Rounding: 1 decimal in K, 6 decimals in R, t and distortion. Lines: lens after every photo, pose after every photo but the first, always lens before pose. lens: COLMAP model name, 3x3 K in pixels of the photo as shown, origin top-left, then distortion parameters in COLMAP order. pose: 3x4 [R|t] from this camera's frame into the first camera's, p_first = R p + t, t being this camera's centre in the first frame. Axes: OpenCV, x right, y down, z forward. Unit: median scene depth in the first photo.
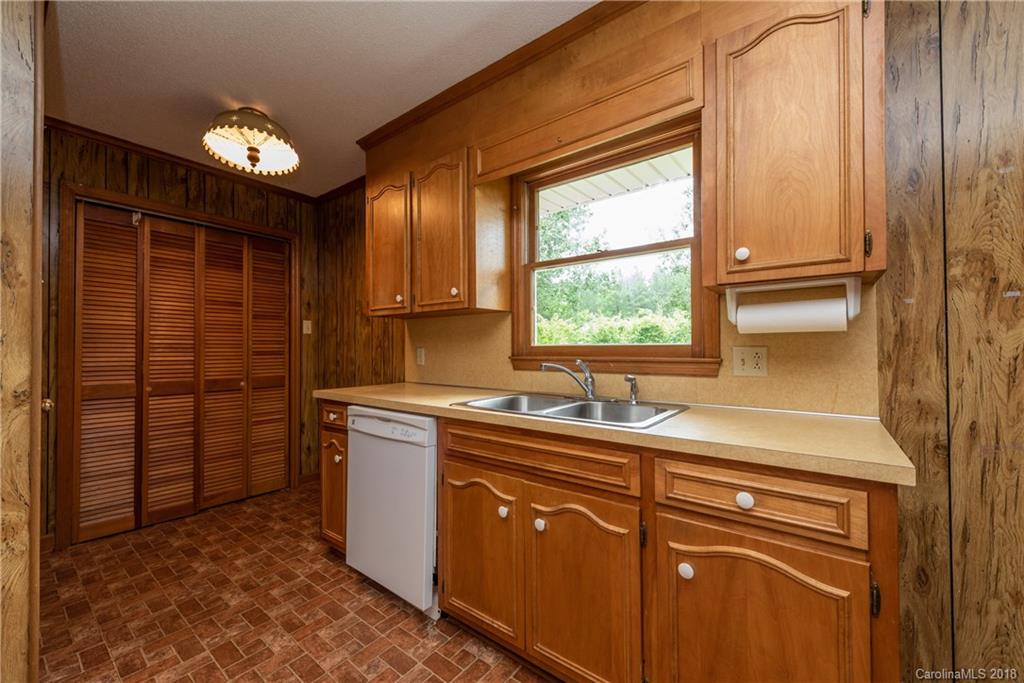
lens RADIAL K [[406.5, 0, 512.7], [0, 406.5, 345.0], [0, 0, 1]] dist [0.003816, 0.000084]
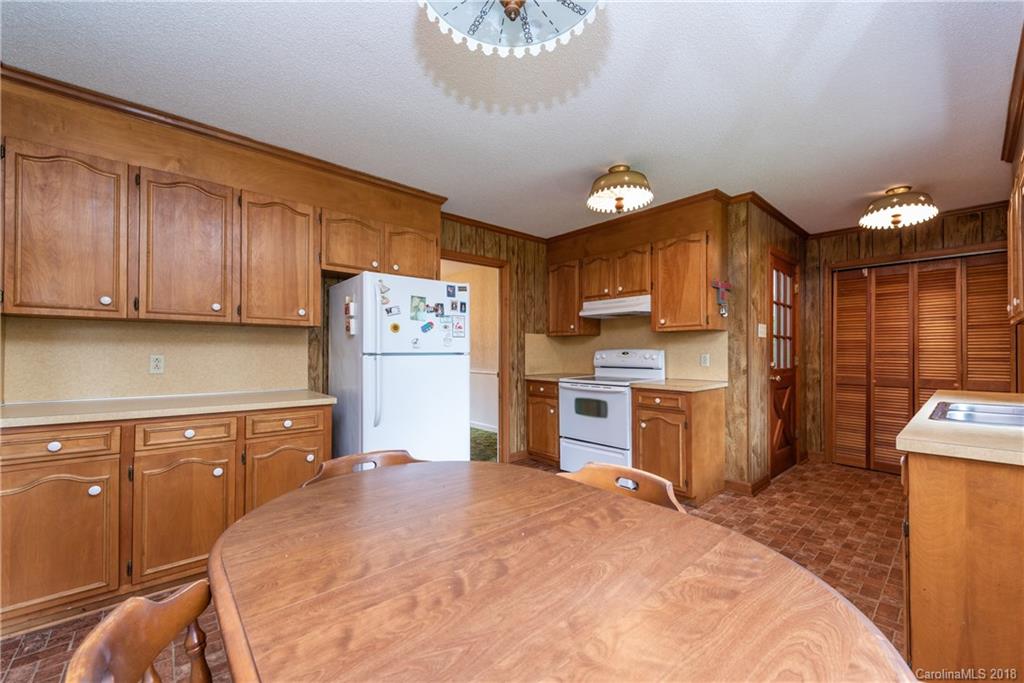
lens RADIAL K [[406.5, 0, 512.7], [0, 406.5, 345.0], [0, 0, 1]] dist [0.003816, 0.000084]
pose [[-0.183983, -0.015481, -0.982808, 0.857165], [0.006962, 0.999830, -0.017052, -0.011134], [0.982905, -0.009980, -0.183844, -0.048704]]
